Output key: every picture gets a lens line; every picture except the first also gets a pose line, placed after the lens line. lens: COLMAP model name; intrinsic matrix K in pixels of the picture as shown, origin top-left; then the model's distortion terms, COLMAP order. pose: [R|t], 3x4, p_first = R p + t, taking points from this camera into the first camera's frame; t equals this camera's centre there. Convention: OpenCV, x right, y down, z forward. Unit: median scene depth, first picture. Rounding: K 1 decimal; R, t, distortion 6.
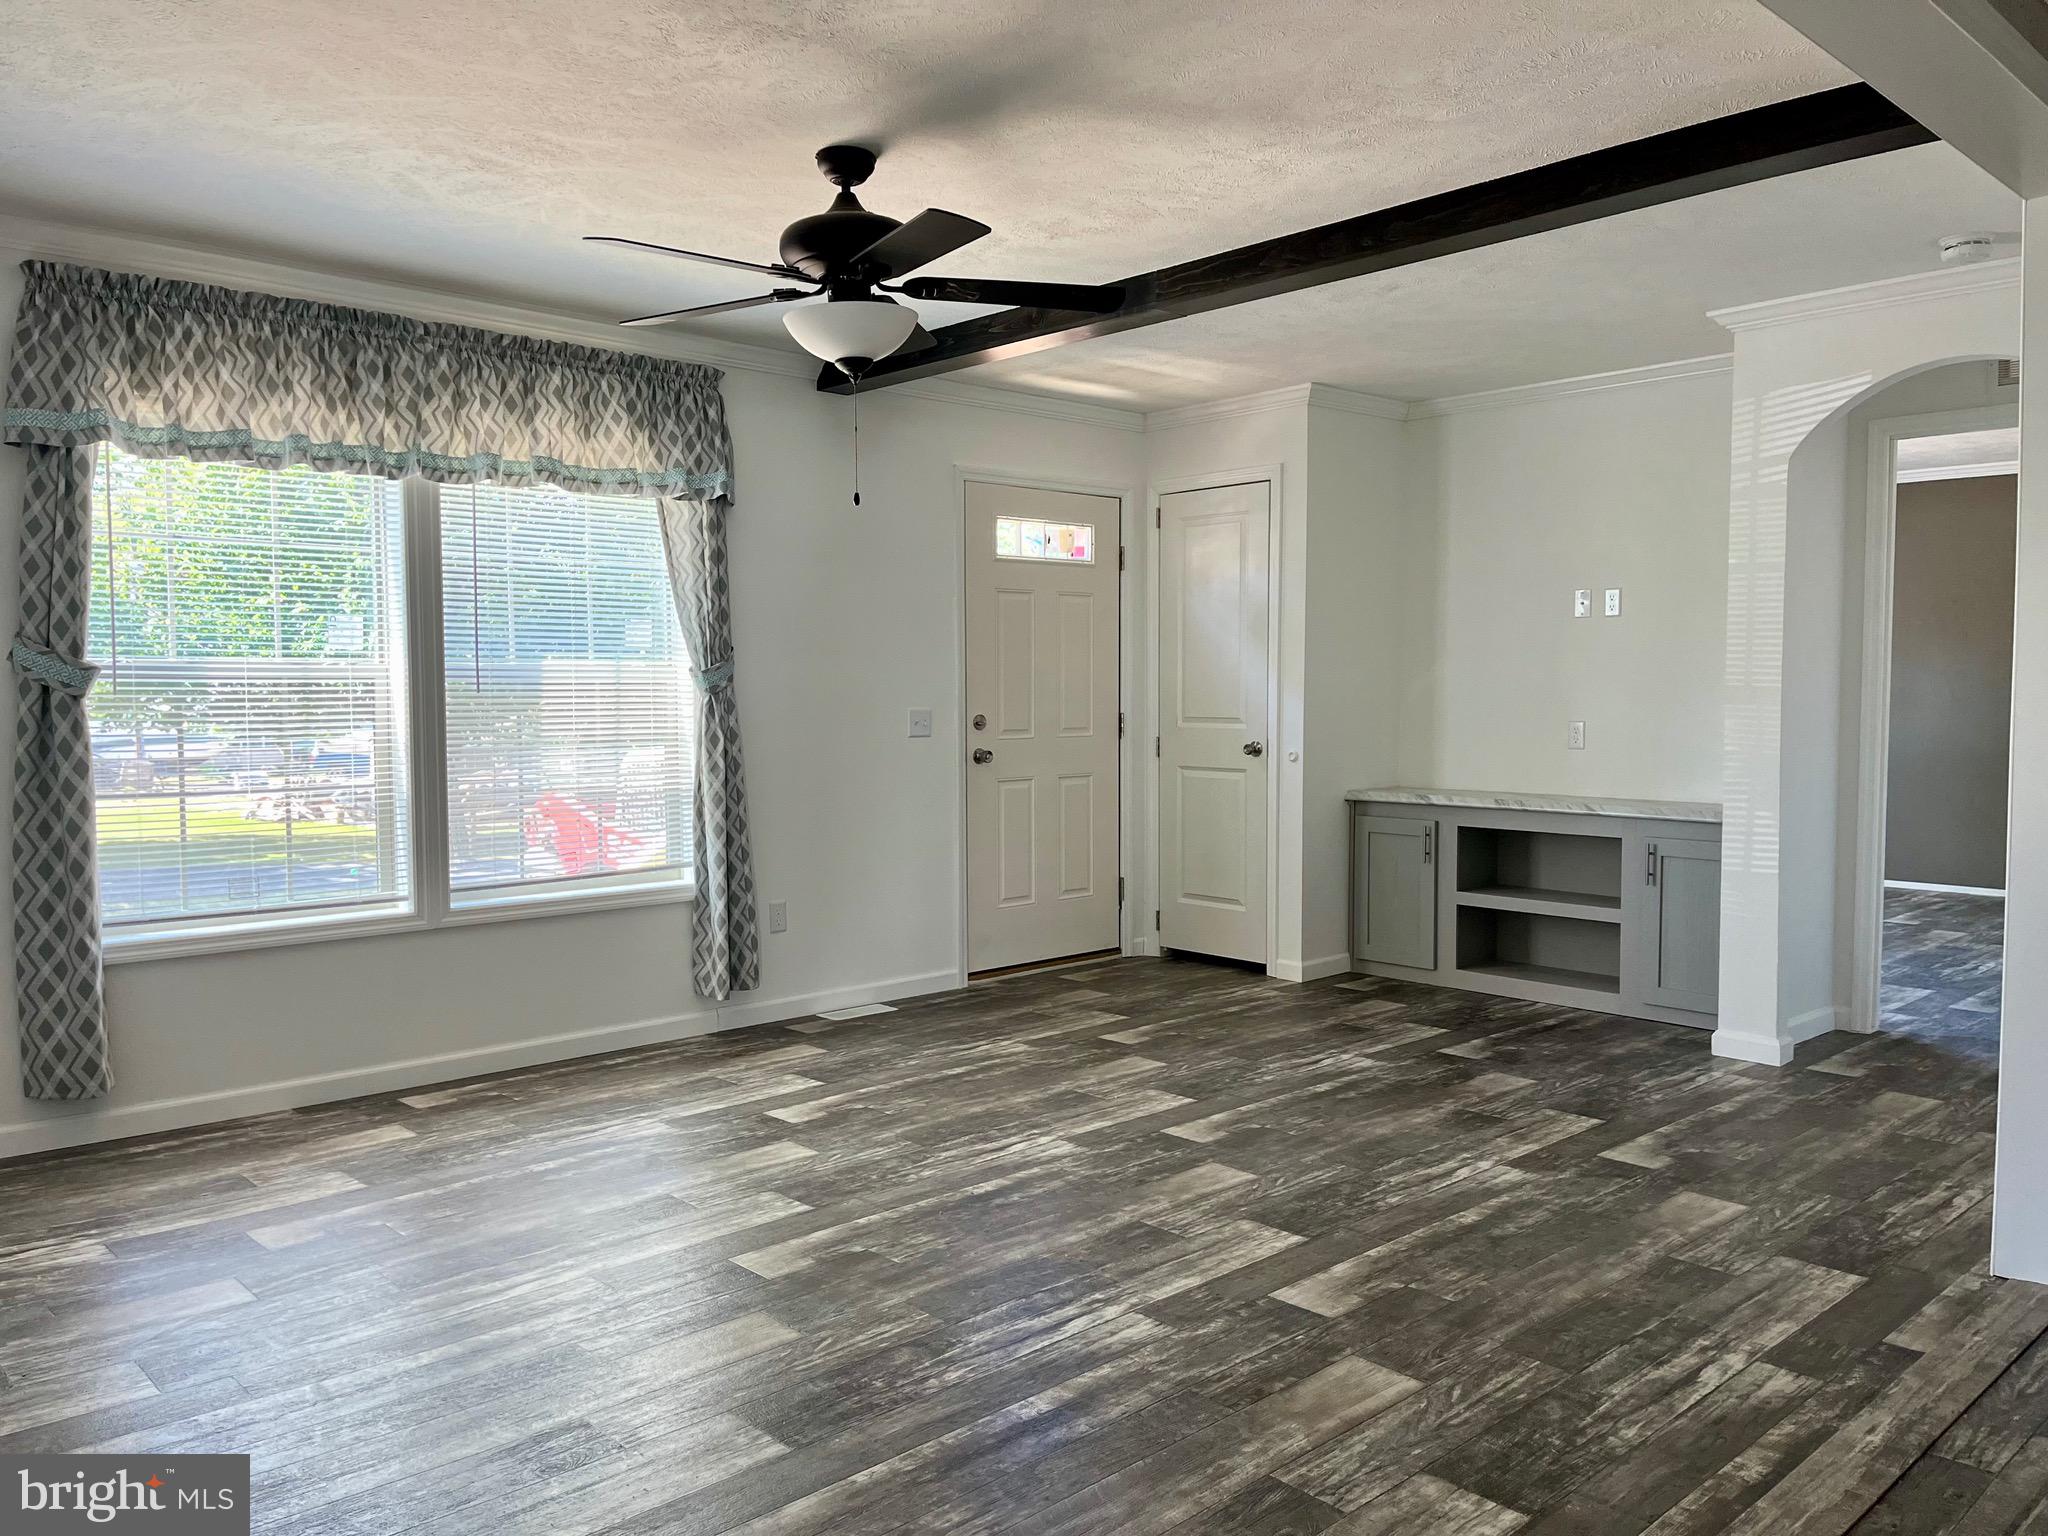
lens RADIAL K [[1547.7, 0, 1037.4], [0, 1547.7, 761.7], [0, 0, 1]] dist [0.067359, -0.087077]
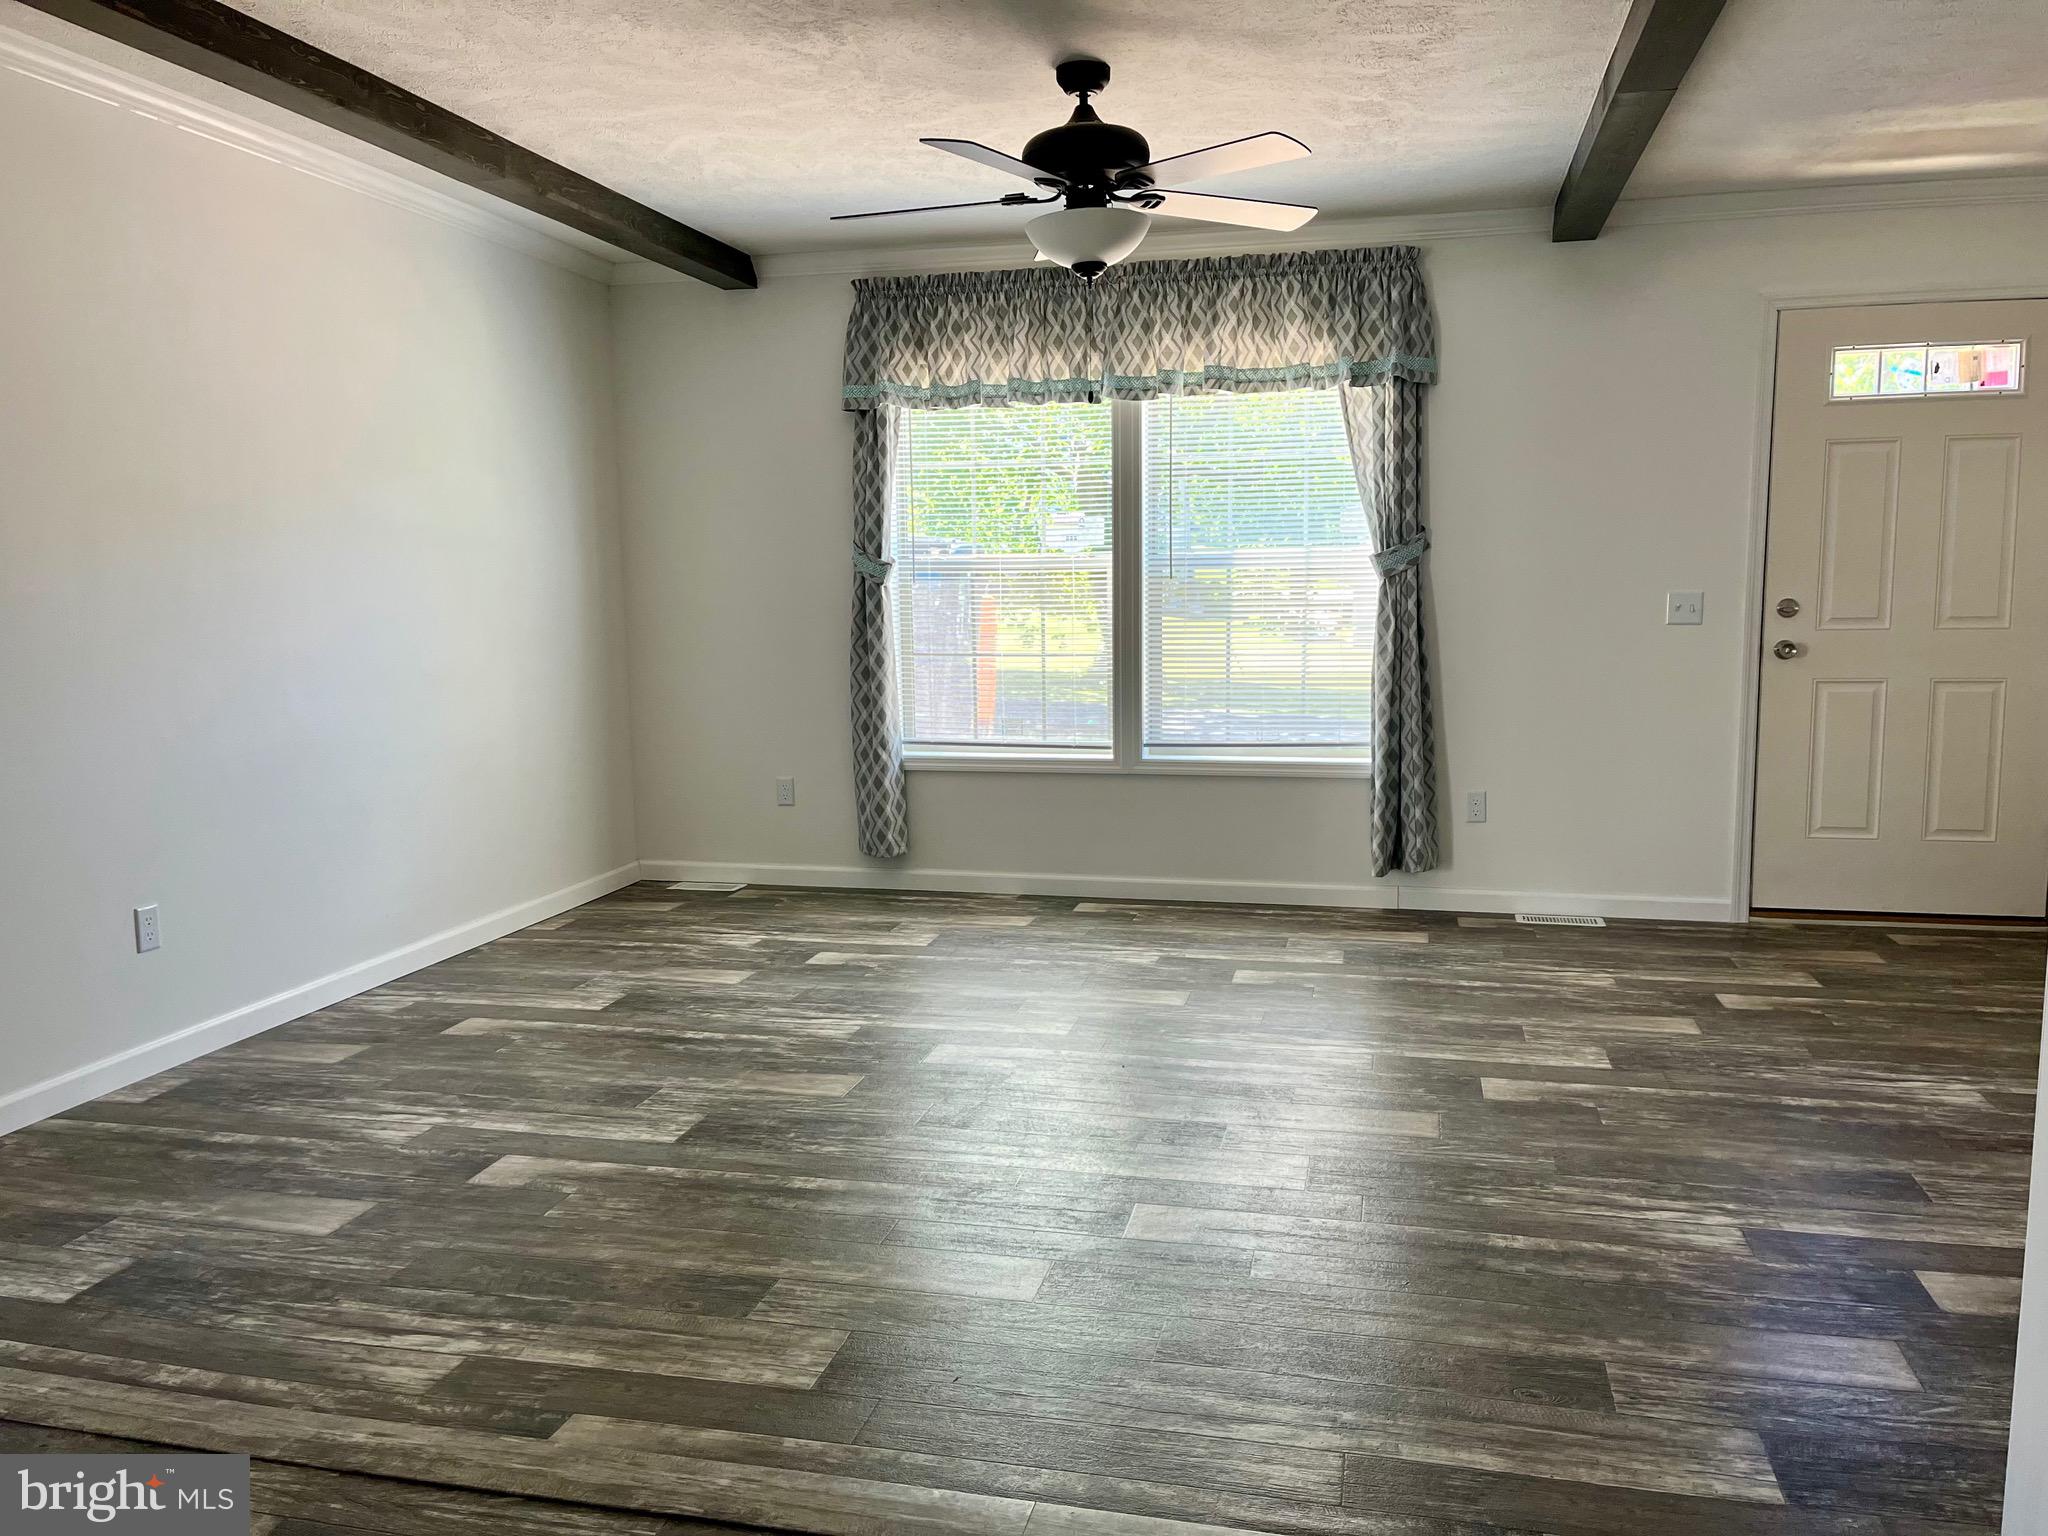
lens RADIAL K [[1547.7, 0, 1044.5], [0, 1547.7, 775.2], [0, 0, 1]] dist [0.067359, -0.087077]
pose [[0.553687, 0.101398, -0.826528, 0.645202], [-0.030043, 0.994345, 0.101860, -0.014841], [0.832183, -0.031567, 0.553602, 0.307142]]
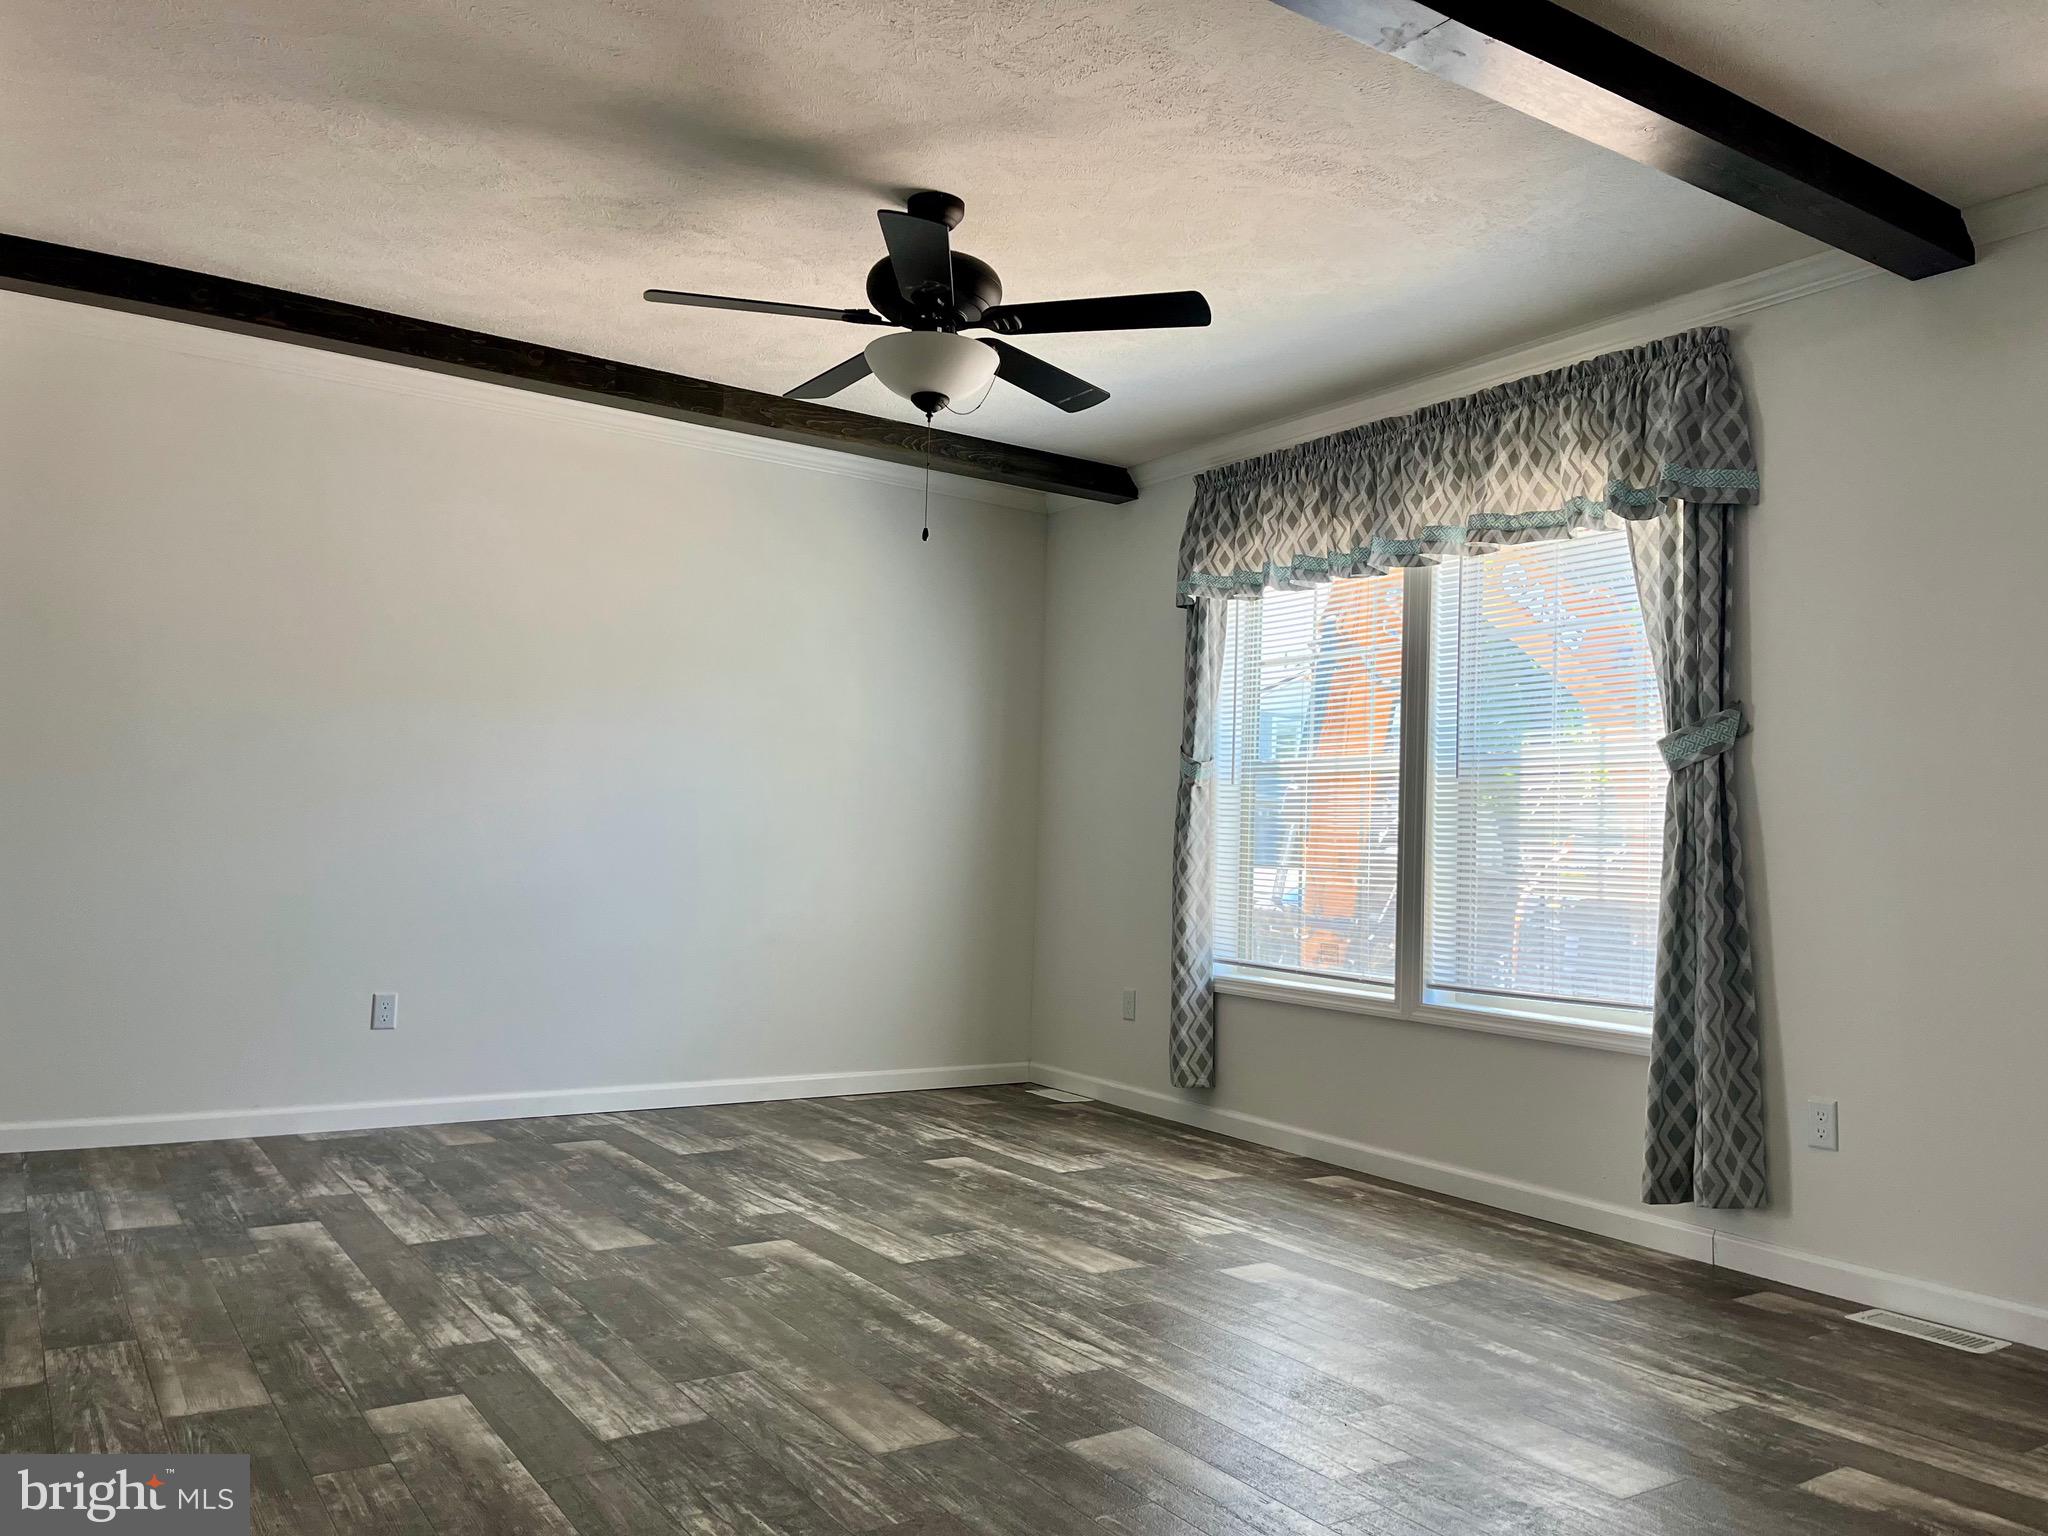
lens RADIAL K [[1547.7, 0, 1029.1], [0, 1547.7, 756.8], [0, 0, 1]] dist [0.067359, -0.087077]
pose [[-0.167087, -0.063325, -0.983906, 0.689141], [-0.081281, 0.995423, -0.050263, 0.012724], [0.982586, 0.071575, -0.171470, 1.030005]]
